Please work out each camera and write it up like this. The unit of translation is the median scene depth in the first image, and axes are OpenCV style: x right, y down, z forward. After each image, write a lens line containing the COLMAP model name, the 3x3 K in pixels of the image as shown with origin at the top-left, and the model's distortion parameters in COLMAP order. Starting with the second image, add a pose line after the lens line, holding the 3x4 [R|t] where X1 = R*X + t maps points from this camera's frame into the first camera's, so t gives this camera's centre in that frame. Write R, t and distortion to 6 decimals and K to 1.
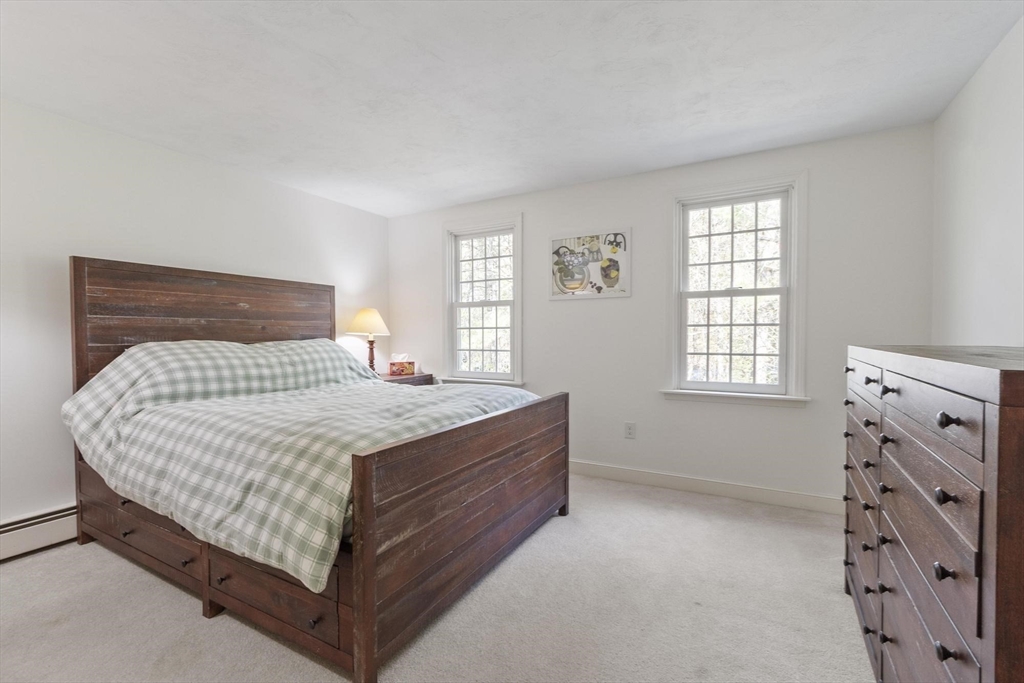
lens RADIAL K [[447.6, 0, 513.6], [0, 447.6, 345.1], [0, 0, 1]] dist [0.000534, 0.000040]
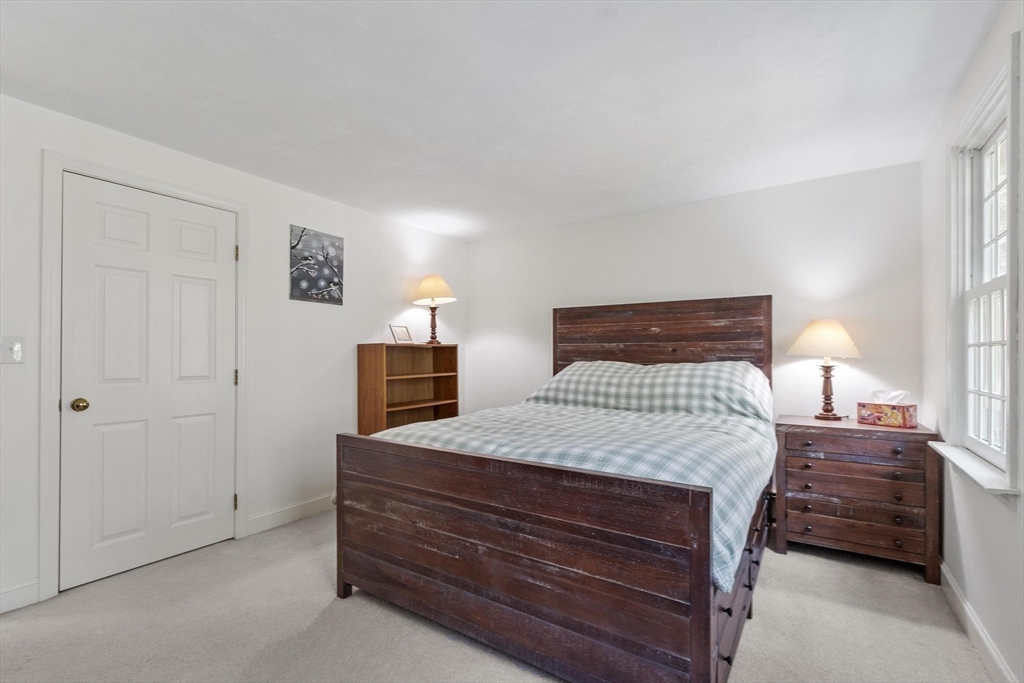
lens RADIAL K [[447.6, 0, 509.6], [0, 447.6, 350.5], [0, 0, 1]] dist [0.000534, 0.000040]
pose [[-0.084921, -0.005806, -0.996371, 0.556909], [-0.023697, 0.999712, -0.003805, -0.027602], [0.996106, 0.023288, -0.085034, 0.806291]]
